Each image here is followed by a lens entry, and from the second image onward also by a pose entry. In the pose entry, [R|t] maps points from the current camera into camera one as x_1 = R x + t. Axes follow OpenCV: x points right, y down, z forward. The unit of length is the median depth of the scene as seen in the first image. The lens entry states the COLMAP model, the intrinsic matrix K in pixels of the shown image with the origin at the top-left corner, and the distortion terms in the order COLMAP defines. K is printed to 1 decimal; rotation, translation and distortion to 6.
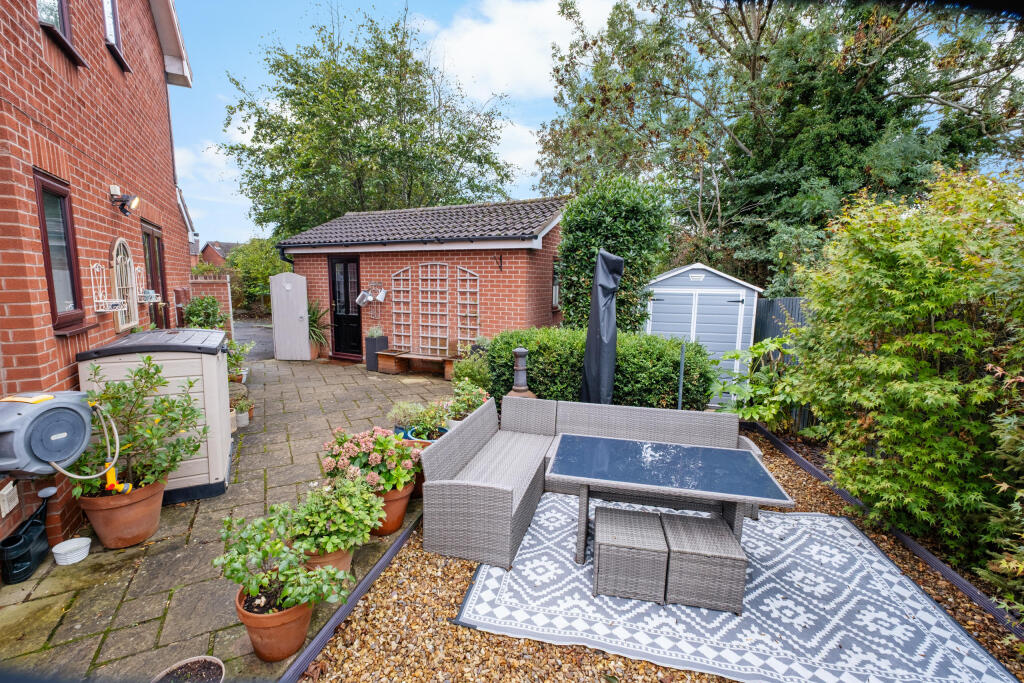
lens RADIAL K [[449.3, 0, 505.4], [0, 449.3, 341.5], [0, 0, 1]] dist [-0.002502, 0.000377]
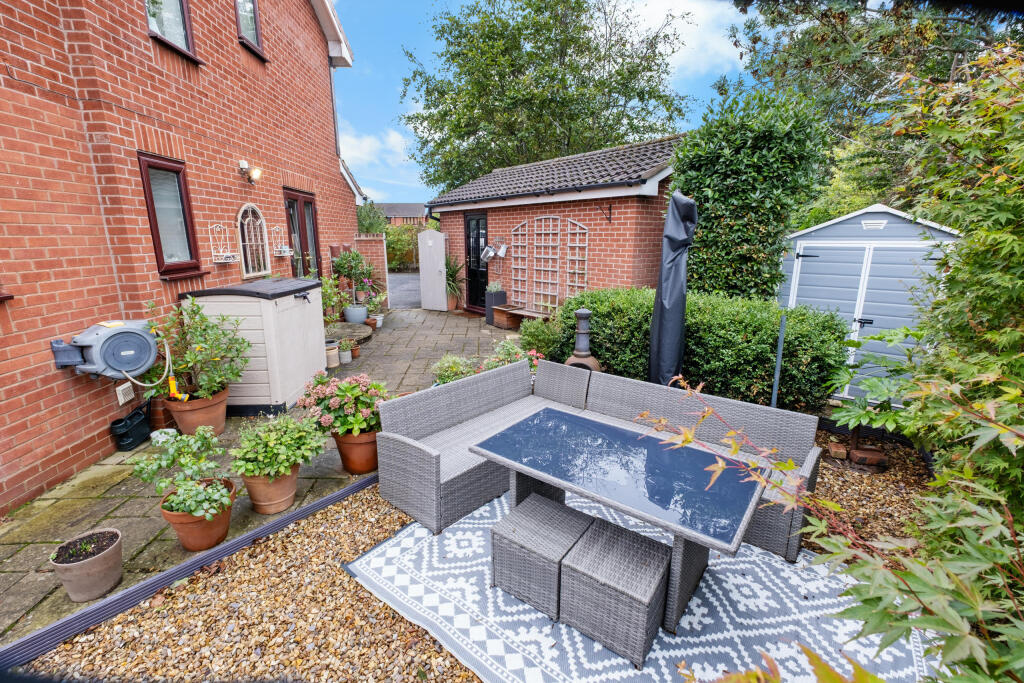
lens RADIAL K [[449.3, 0, 505.4], [0, 449.3, 341.5], [0, 0, 1]] dist [-0.002502, 0.000377]
pose [[0.901886, 0.084357, -0.423657, 0.232450], [-0.044193, 0.993619, 0.103767, -0.006208], [0.429707, -0.074864, 0.899860, 0.098629]]
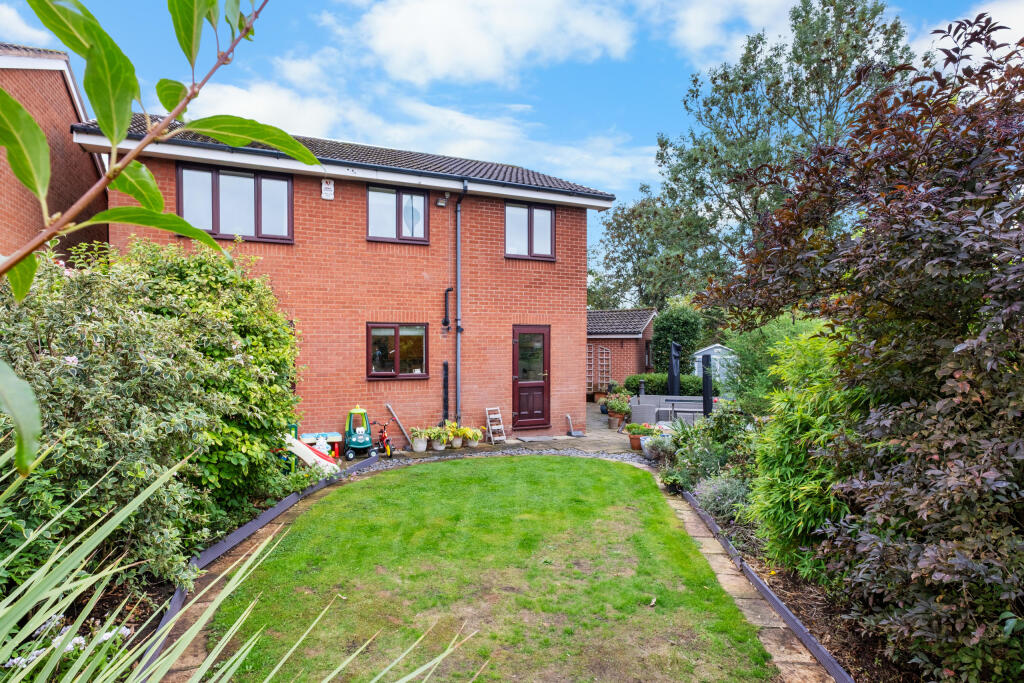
lens RADIAL K [[547.5, 0, 511.6], [0, 547.5, 351.7], [0, 0, 1]] dist [-0.000226, -0.000025]
pose [[0.998284, -0.012330, -0.057240, -0.428641], [0.005013, 0.991985, -0.126256, 0.198899], [0.058338, 0.125753, 0.990345, -1.742460]]
